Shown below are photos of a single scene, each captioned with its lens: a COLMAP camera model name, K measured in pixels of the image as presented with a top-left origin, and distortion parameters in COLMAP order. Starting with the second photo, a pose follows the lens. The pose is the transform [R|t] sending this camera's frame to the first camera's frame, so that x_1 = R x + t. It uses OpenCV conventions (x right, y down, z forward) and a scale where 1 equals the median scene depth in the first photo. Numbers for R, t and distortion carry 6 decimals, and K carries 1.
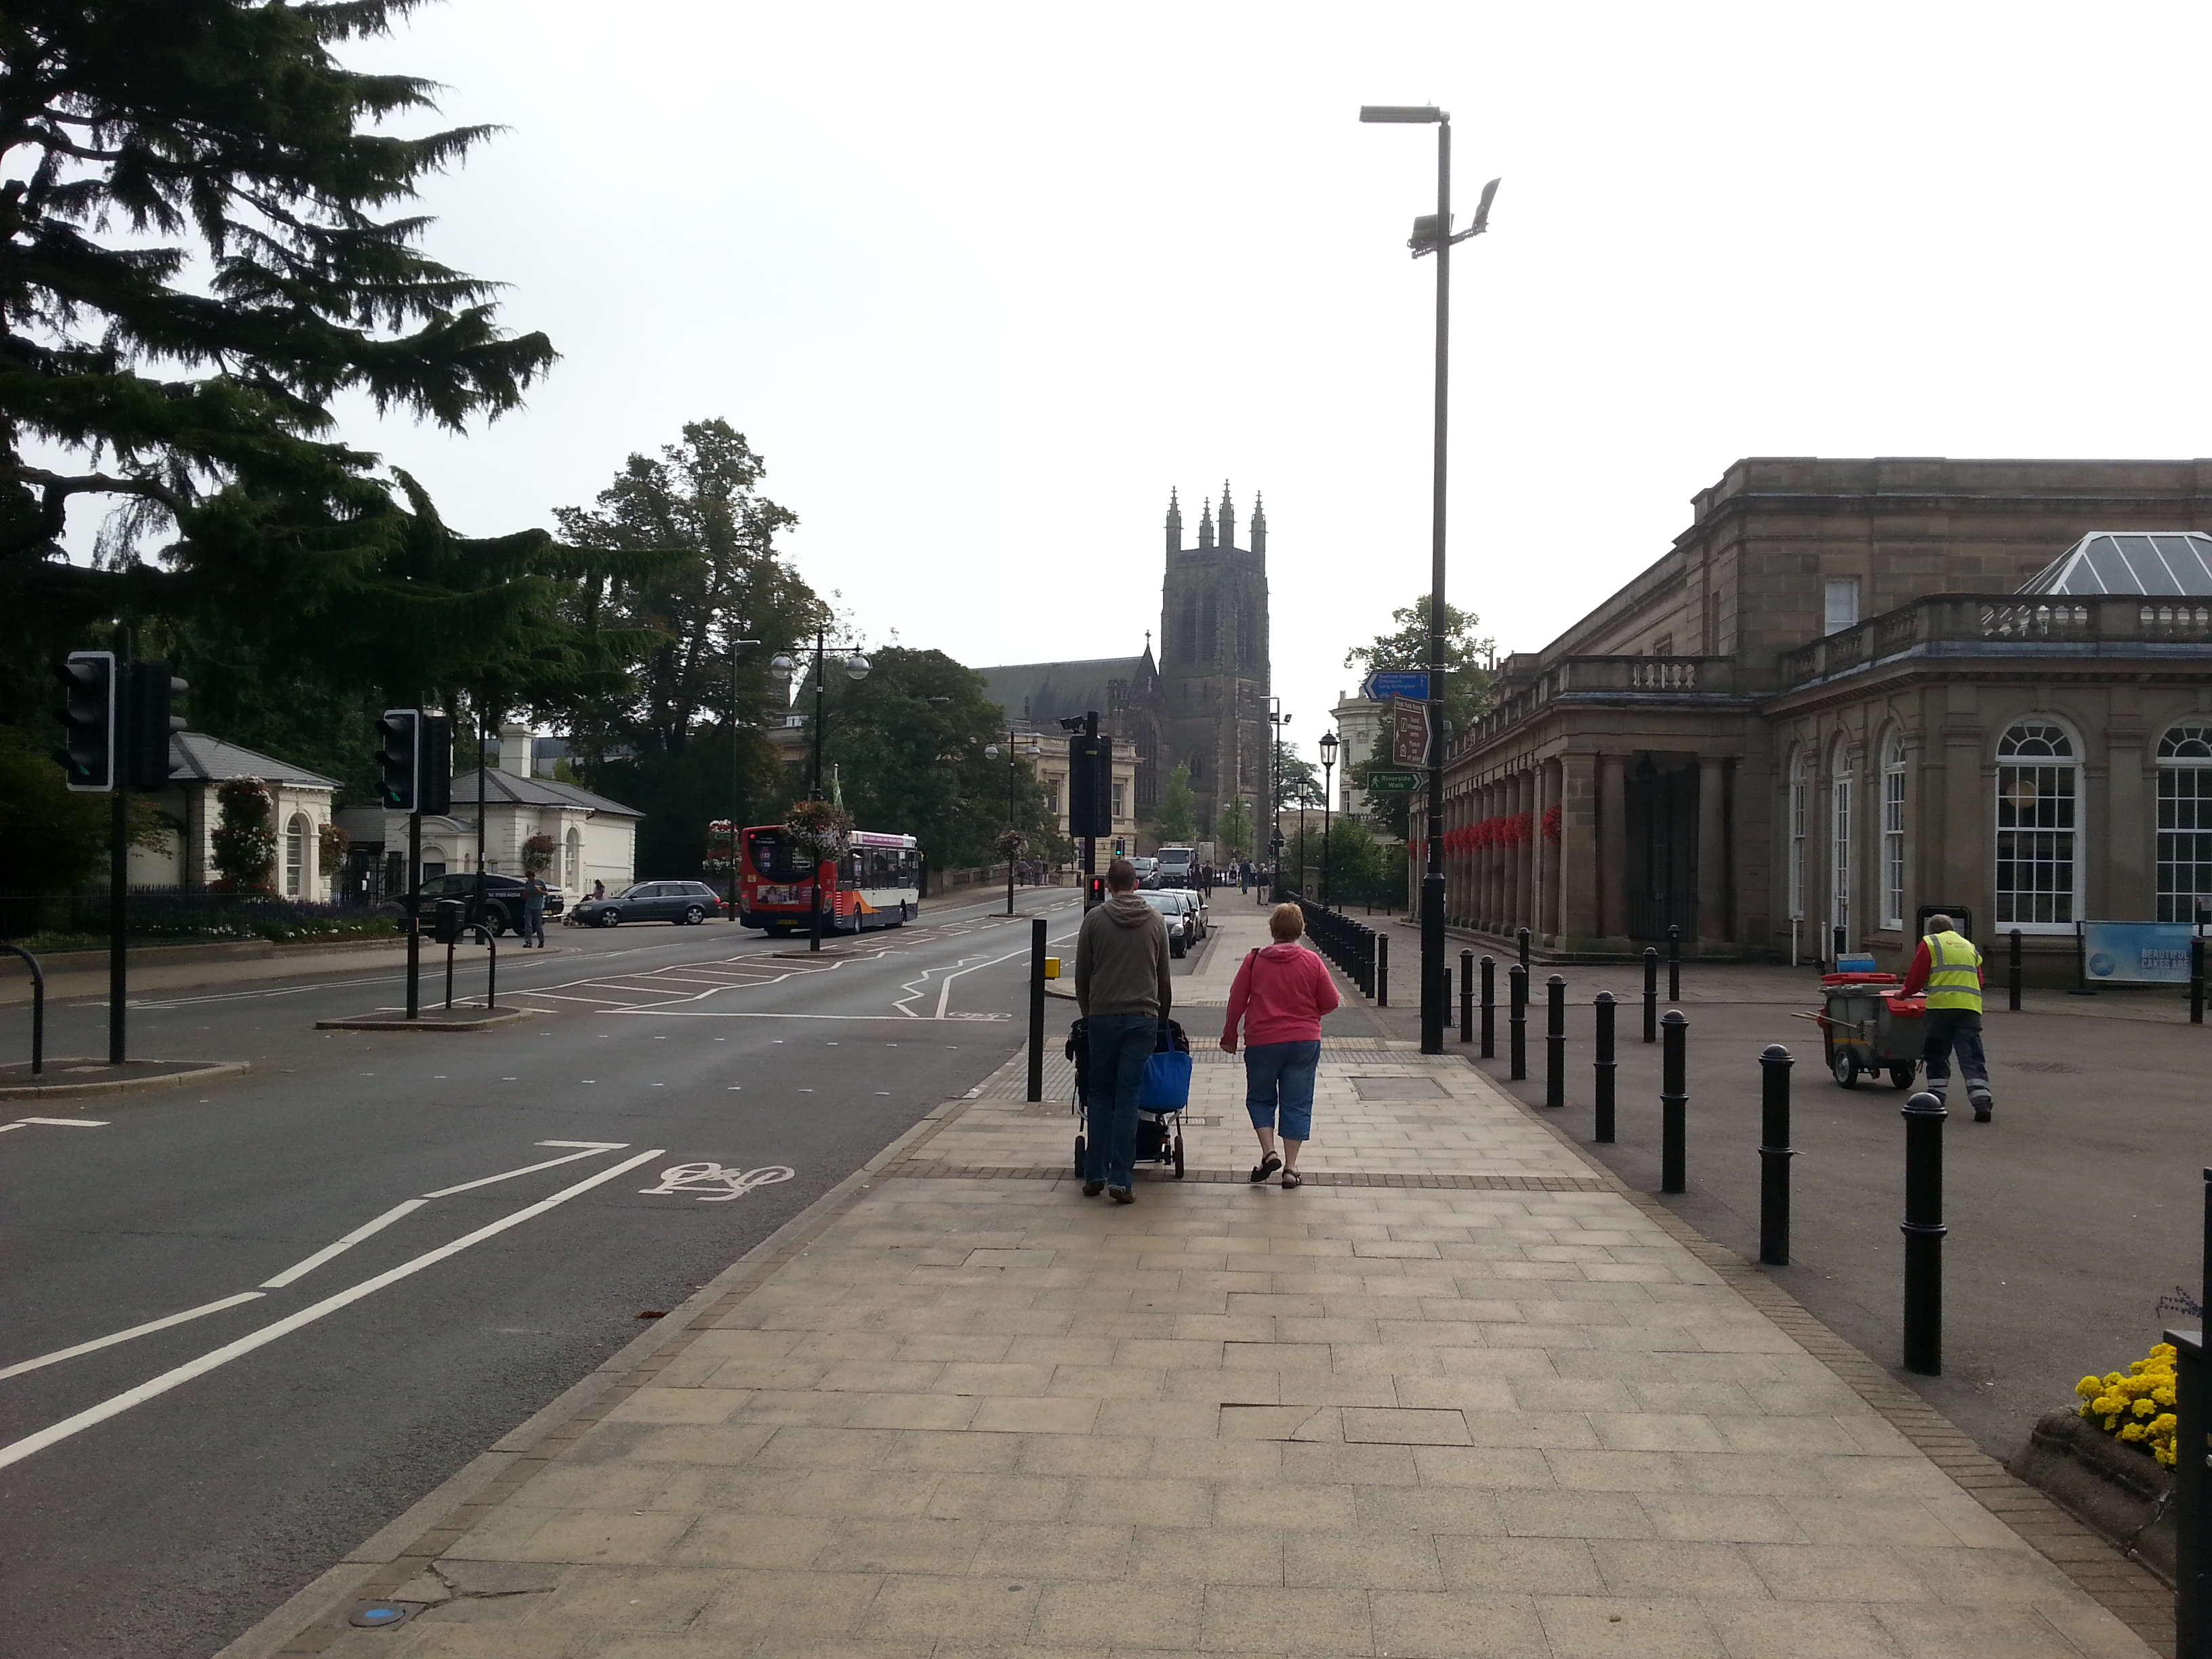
lens RADIAL K [[1823.2, 0, 1147.7], [0, 1823.2, 845.4], [0, 0, 1]] dist [0.006239, -0.005293]
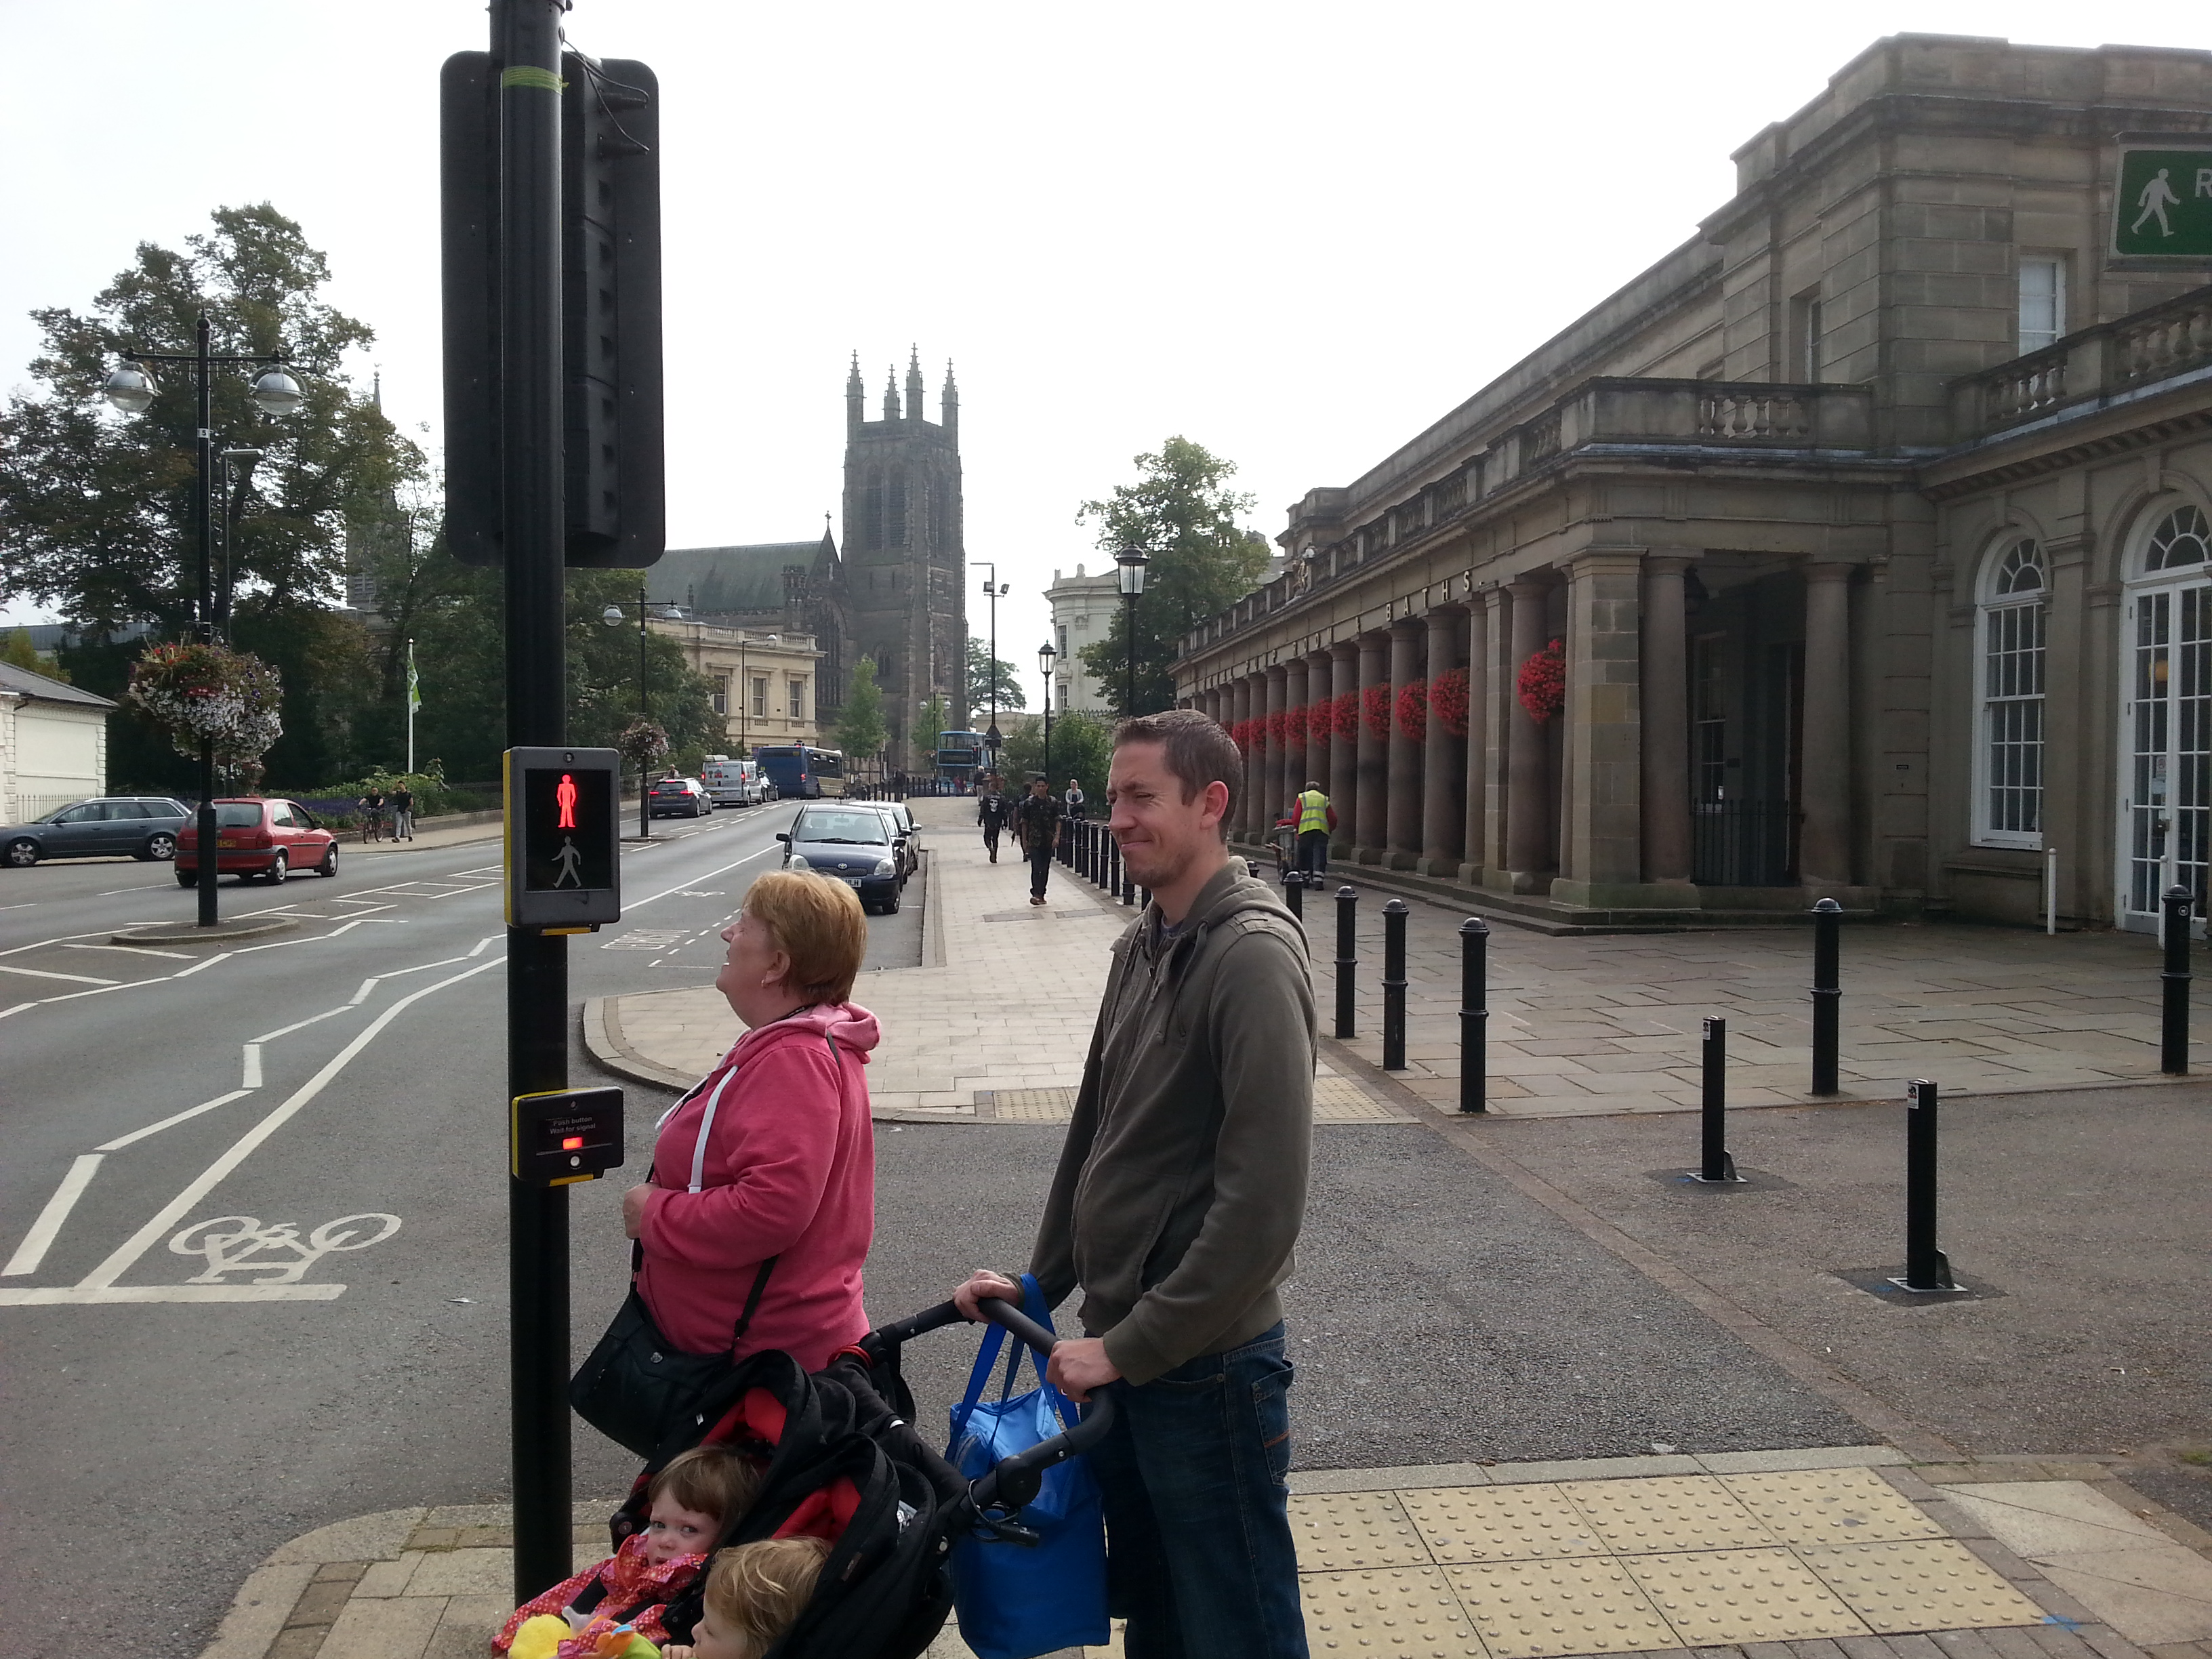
lens RADIAL K [[1823.2, 0, 1147.7], [0, 1823.2, 845.4], [0, 0, 1]] dist [0.006239, -0.005293]
pose [[0.985264, -0.014493, 0.170426, -0.000658], [0.005997, 0.998718, 0.050258, 0.005439], [-0.170936, -0.048495, 0.984088, 0.255045]]
